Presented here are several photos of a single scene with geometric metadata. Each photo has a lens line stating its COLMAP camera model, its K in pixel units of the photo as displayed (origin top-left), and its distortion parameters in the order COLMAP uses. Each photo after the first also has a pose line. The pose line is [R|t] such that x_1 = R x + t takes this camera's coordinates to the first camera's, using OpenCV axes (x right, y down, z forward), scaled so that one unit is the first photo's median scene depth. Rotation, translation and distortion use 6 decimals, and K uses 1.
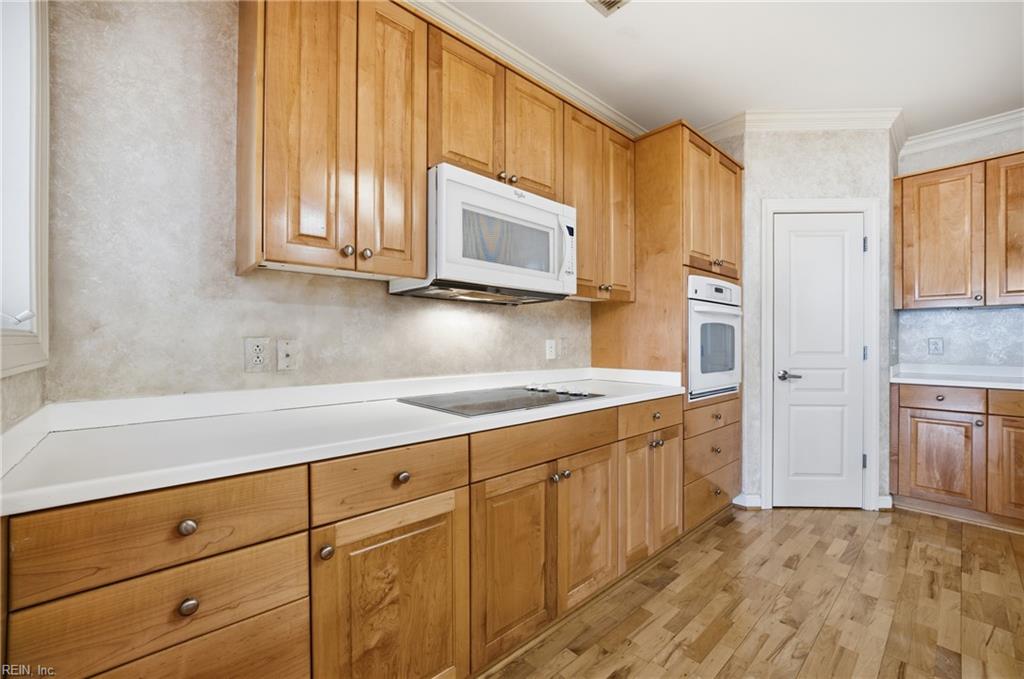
lens RADIAL K [[417.8, 0, 506.9], [0, 417.8, 341.8], [0, 0, 1]] dist [-0.002712, 0.000035]
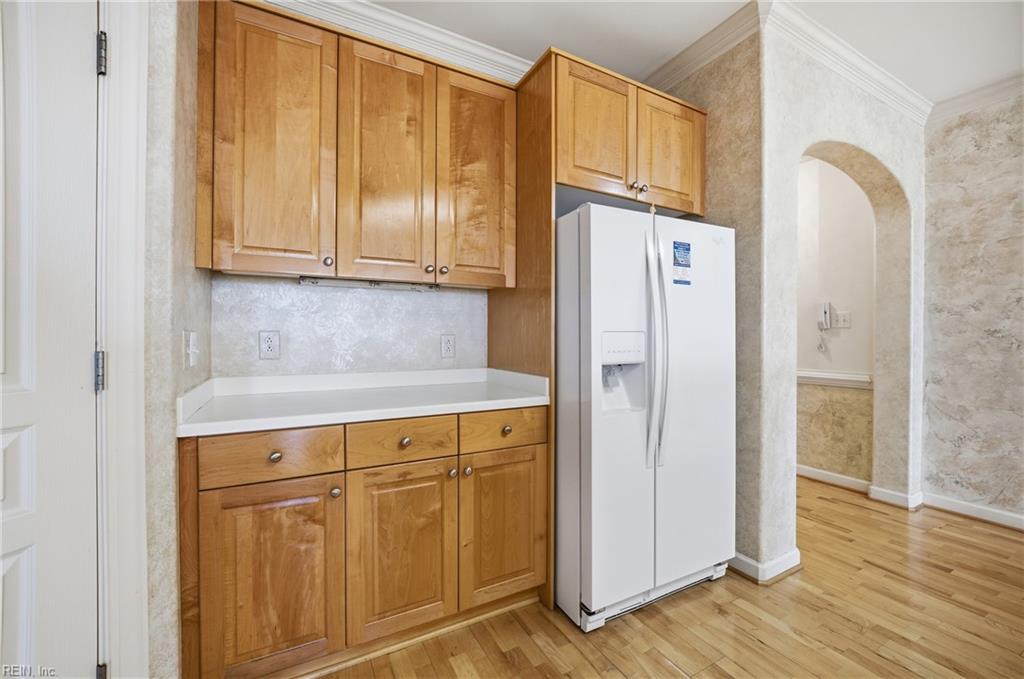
lens RADIAL K [[404.3, 0, 512.2], [0, 404.3, 335.9], [0, 0, 1]] dist [-0.018965, 0.000242]
pose [[0.231601, 0.000234, 0.972811, 0.611315], [0.001925, 0.999998, -0.000699, -0.000921], [-0.972809, 0.002035, 0.231600, 0.586926]]
